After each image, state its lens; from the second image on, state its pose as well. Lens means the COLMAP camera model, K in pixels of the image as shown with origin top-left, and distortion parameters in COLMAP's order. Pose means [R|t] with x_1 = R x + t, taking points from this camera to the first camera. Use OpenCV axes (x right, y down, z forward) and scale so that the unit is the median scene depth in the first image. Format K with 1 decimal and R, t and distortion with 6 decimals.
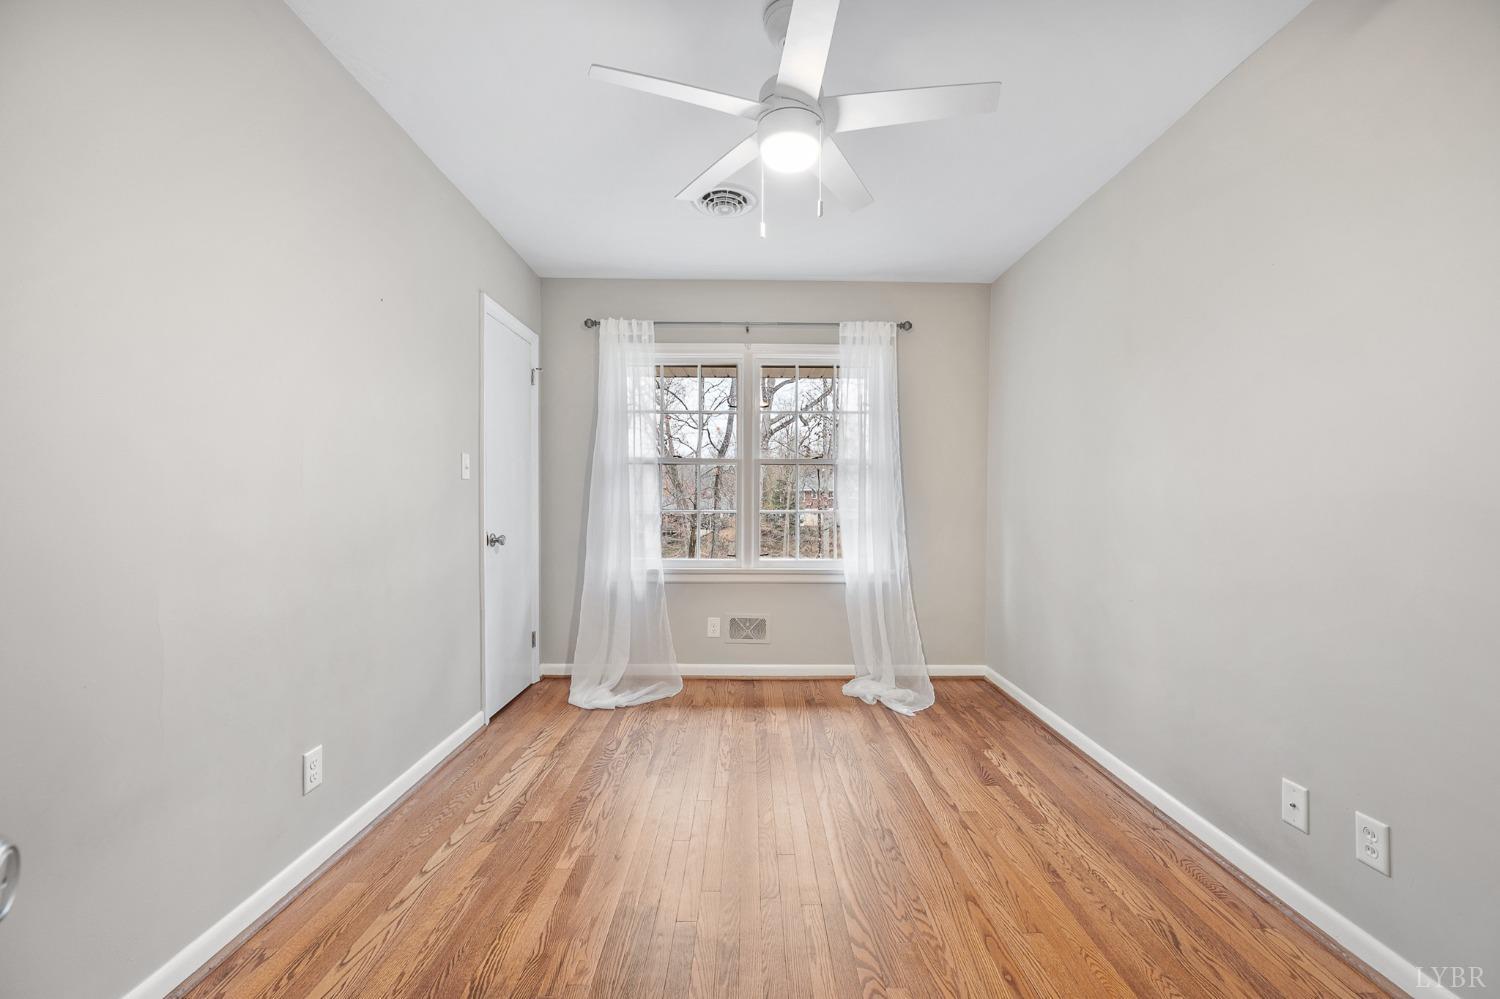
lens RADIAL K [[595.5, 0, 753.7], [0, 595.5, 505.9], [0, 0, 1]] dist [0.000328, -0.000146]
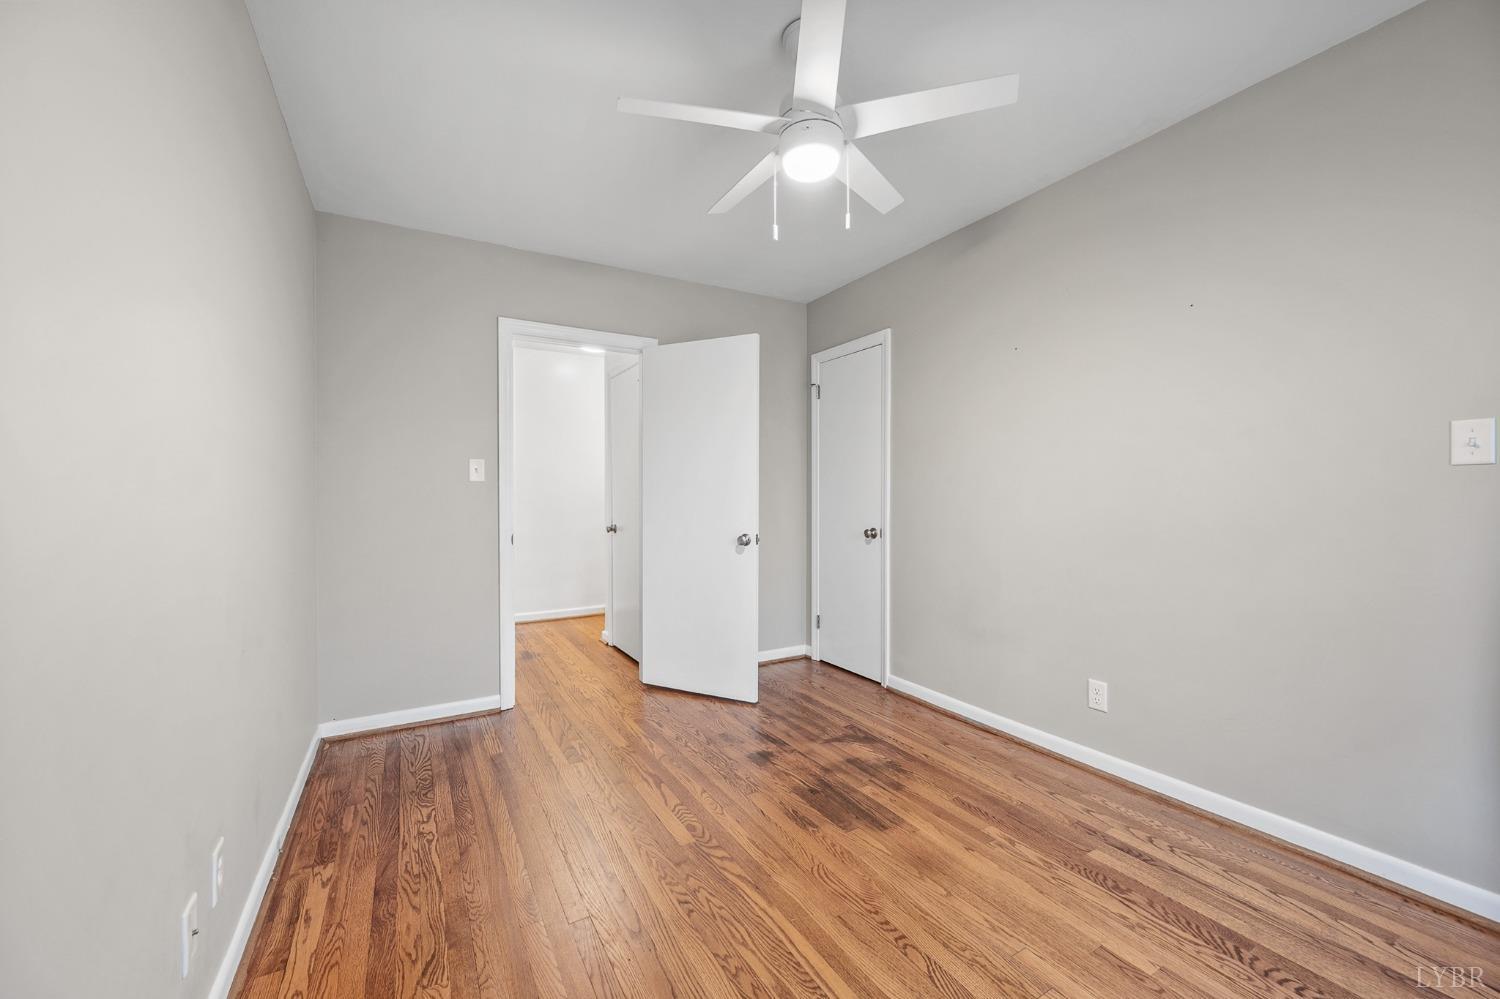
lens RADIAL K [[595.5, 0, 753.7], [0, 595.5, 505.9], [0, 0, 1]] dist [0.000328, -0.000146]
pose [[-0.869197, 0.000405, -0.494465, 0.626282], [-0.007324, 0.999879, 0.013693, -0.008775], [0.494411, 0.015523, -0.869089, 1.783152]]
